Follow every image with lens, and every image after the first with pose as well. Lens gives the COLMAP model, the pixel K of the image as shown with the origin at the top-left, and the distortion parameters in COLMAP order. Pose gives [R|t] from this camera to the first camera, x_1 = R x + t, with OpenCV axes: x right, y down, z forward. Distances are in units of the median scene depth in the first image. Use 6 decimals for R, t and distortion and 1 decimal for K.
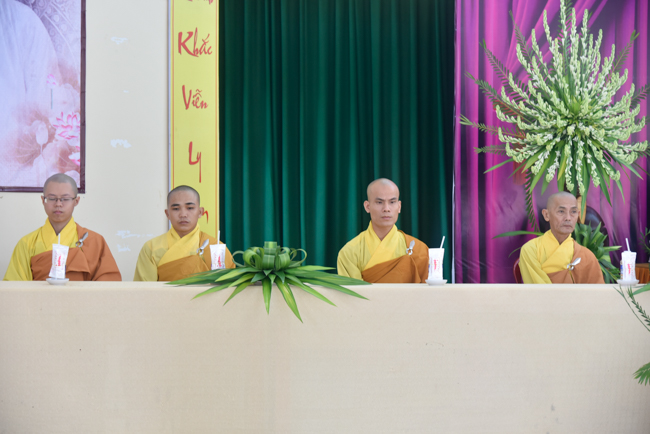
lens RADIAL K [[1347.7, 0, 320.1], [0, 1347.7, 216.4], [0, 0, 1]] dist [0.033129, 0.000000]
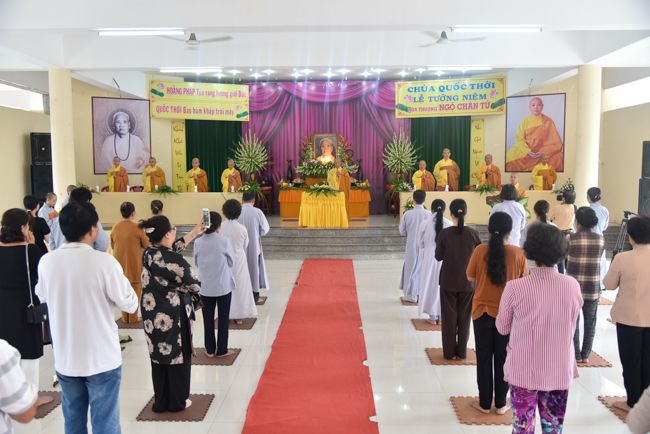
lens RADIAL K [[569.9, 0, 322.3], [0, 569.9, 215.3], [0, 0, 1]] dist [-0.028414, 0.014294]
pose [[0.990505, 0.002831, -0.137446, 0.724492], [0.009047, 0.996278, 0.085720, -0.039453], [0.137177, -0.086150, 0.986793, -0.958505]]
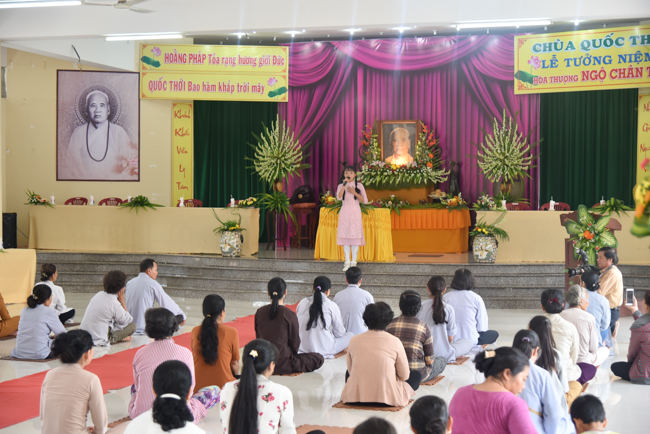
lens RADIAL K [[1189.4, 0, 319.5], [0, 1189.4, 214.4], [0, 0, 1]] dist [0.005805, 0.000000]
pose [[0.912954, 0.008810, -0.407968, 1.416081], [0.000044, 0.999765, 0.021687, -0.000262], [0.408063, -0.019818, 0.912739, -1.468647]]
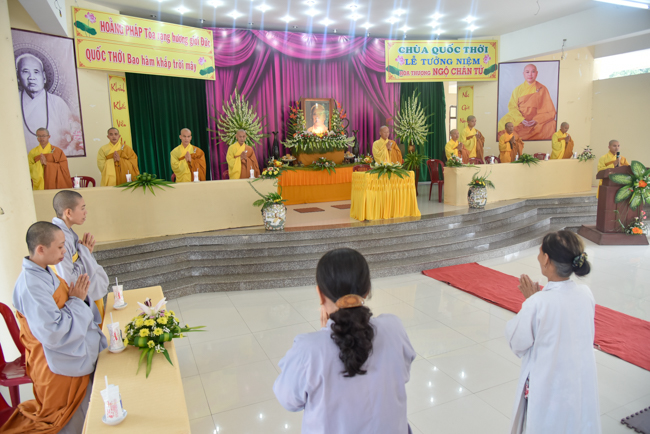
lens RADIAL K [[439.2, 0, 323.7], [0, 439.2, 216.4], [0, 0, 1]] dist [-0.043442, 0.007014]
pose [[0.954763, -0.080214, 0.286345, 0.054425], [0.030897, 0.984479, 0.172763, -0.037707], [-0.295759, -0.156100, 0.942422, -0.139214]]
